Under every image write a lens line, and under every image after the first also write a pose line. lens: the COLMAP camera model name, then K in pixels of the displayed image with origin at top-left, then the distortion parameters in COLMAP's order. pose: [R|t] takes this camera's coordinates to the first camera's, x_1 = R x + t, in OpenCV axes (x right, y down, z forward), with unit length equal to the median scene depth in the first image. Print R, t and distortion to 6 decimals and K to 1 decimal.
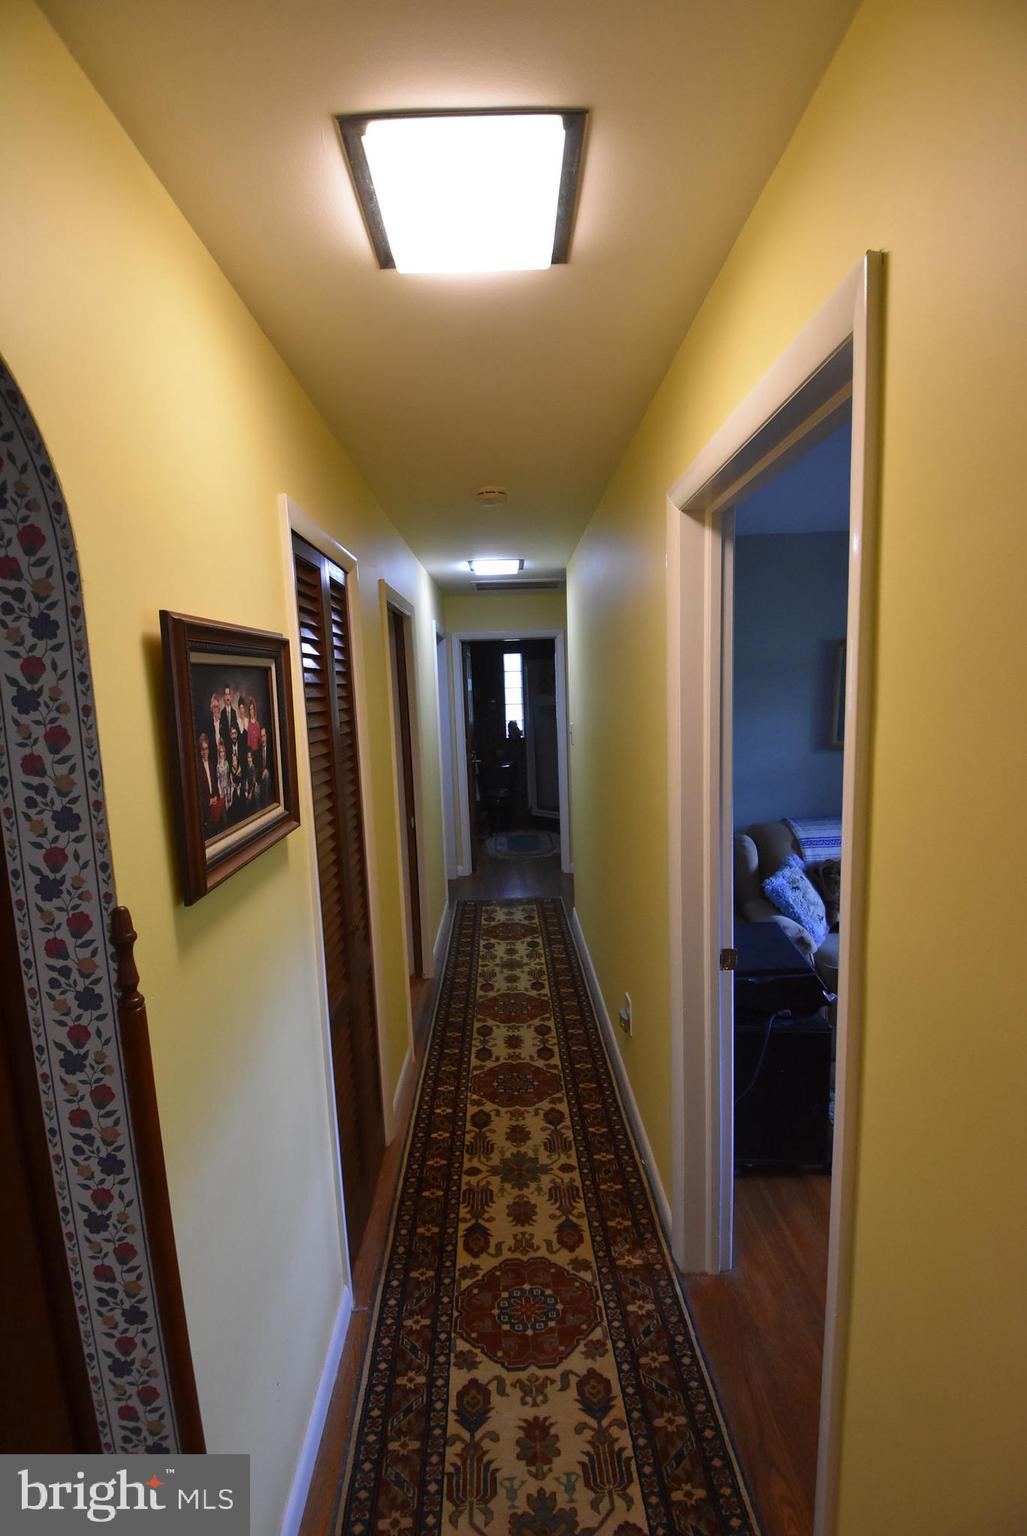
lens RADIAL K [[679.3, 0, 512.1], [0, 679.3, 767.9], [0, 0, 1]] dist [0.007330, -0.014704]
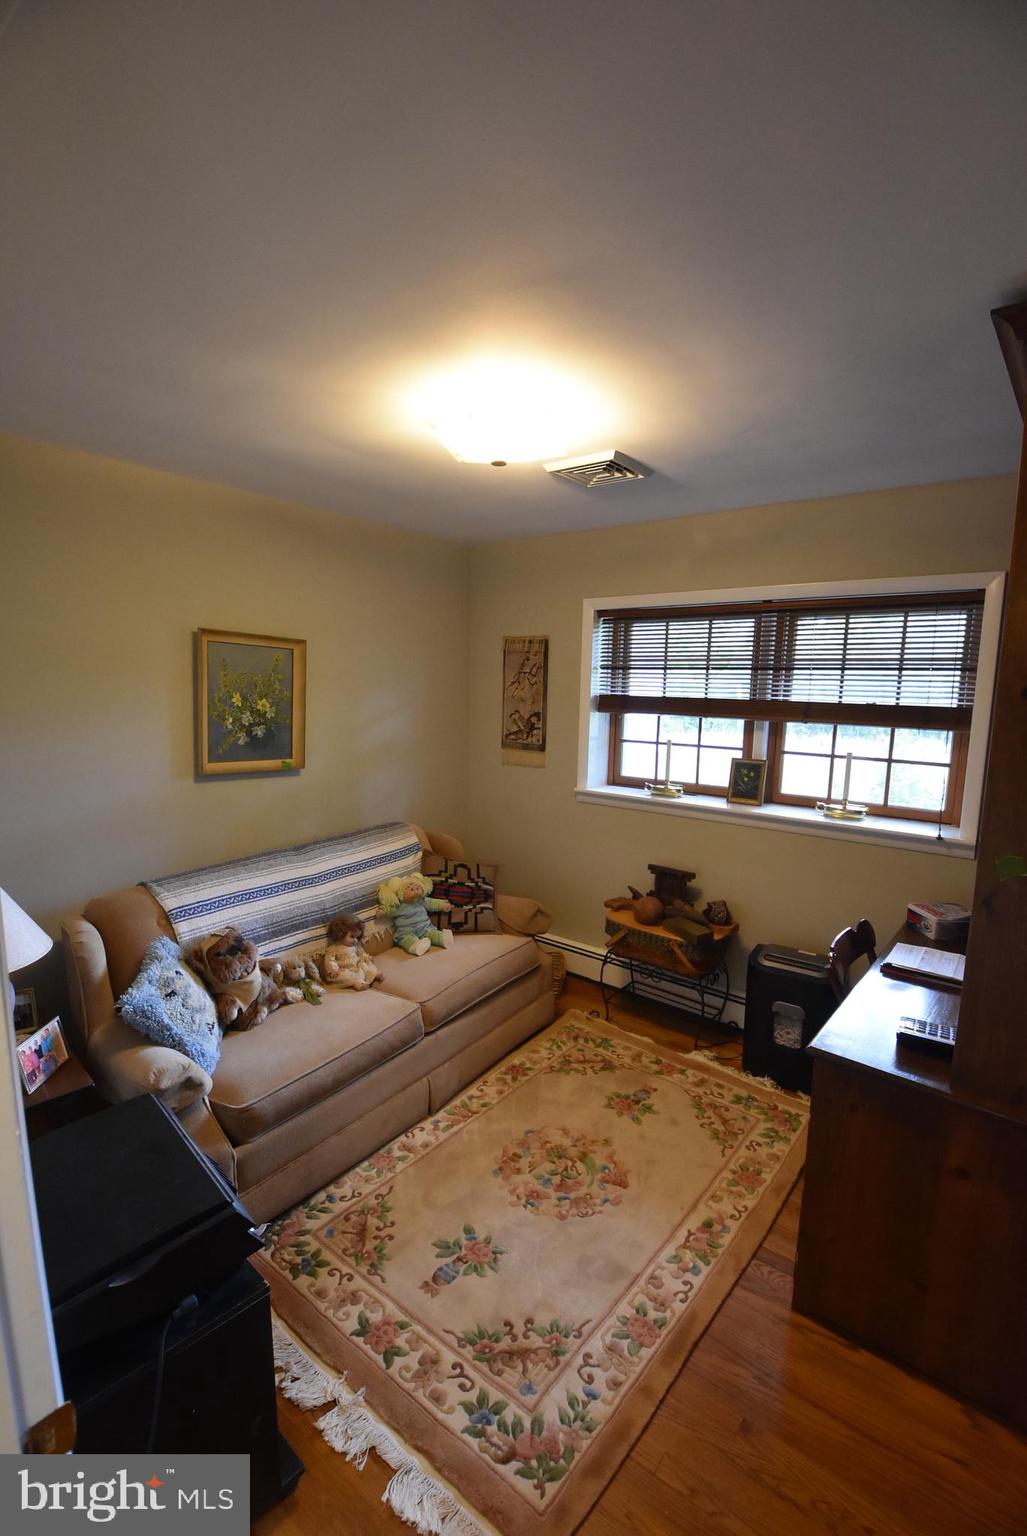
lens RADIAL K [[679.3, 0, 507.4], [0, 679.3, 770.9], [0, 0, 1]] dist [0.007330, -0.014704]
pose [[0.631826, -0.071293, 0.771825, 0.125664], [0.066204, 0.997086, 0.037904, -0.044724], [-0.772278, 0.027149, 0.634705, 0.313362]]
